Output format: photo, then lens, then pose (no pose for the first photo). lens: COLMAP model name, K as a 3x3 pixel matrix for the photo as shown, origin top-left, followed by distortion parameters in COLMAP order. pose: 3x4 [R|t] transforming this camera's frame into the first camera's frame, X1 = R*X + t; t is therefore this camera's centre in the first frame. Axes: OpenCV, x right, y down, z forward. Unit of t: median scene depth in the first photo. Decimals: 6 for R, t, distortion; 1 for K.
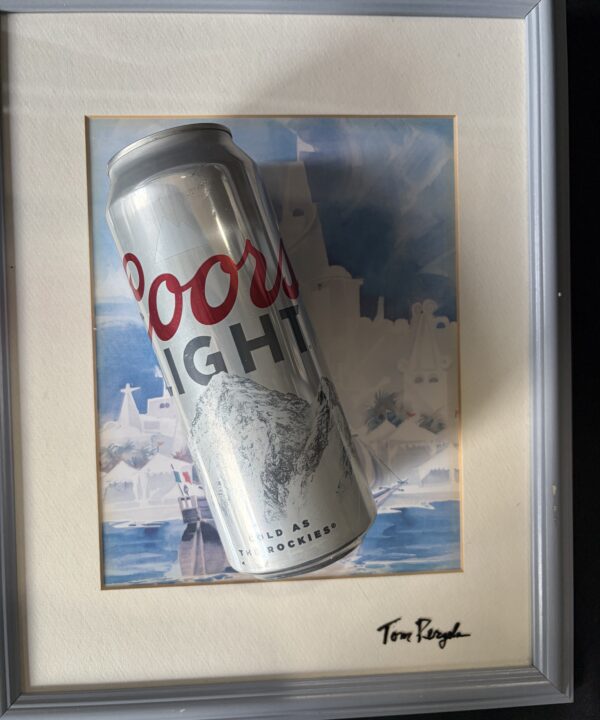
lens RADIAL K [[630.7, 0, 320.7], [0, 630.7, 327.7], [0, 0, 1]] dist [0.071597, -0.102583]
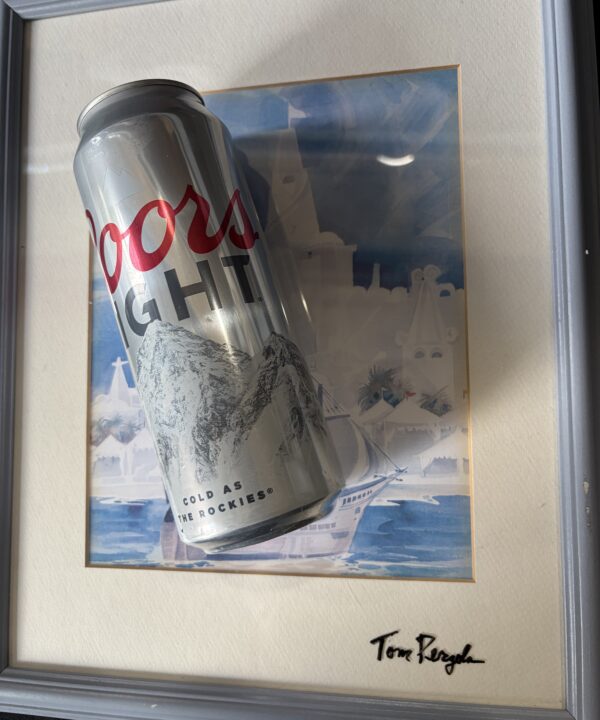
lens RADIAL K [[630.7, 0, 320.7], [0, 630.7, 327.7], [0, 0, 1]] dist [0.071597, -0.102583]
pose [[0.966973, -0.020549, -0.254051, 0.251595], [-0.004048, 0.995381, -0.095920, 0.132853], [0.254848, 0.093780, 0.962423, 0.110875]]
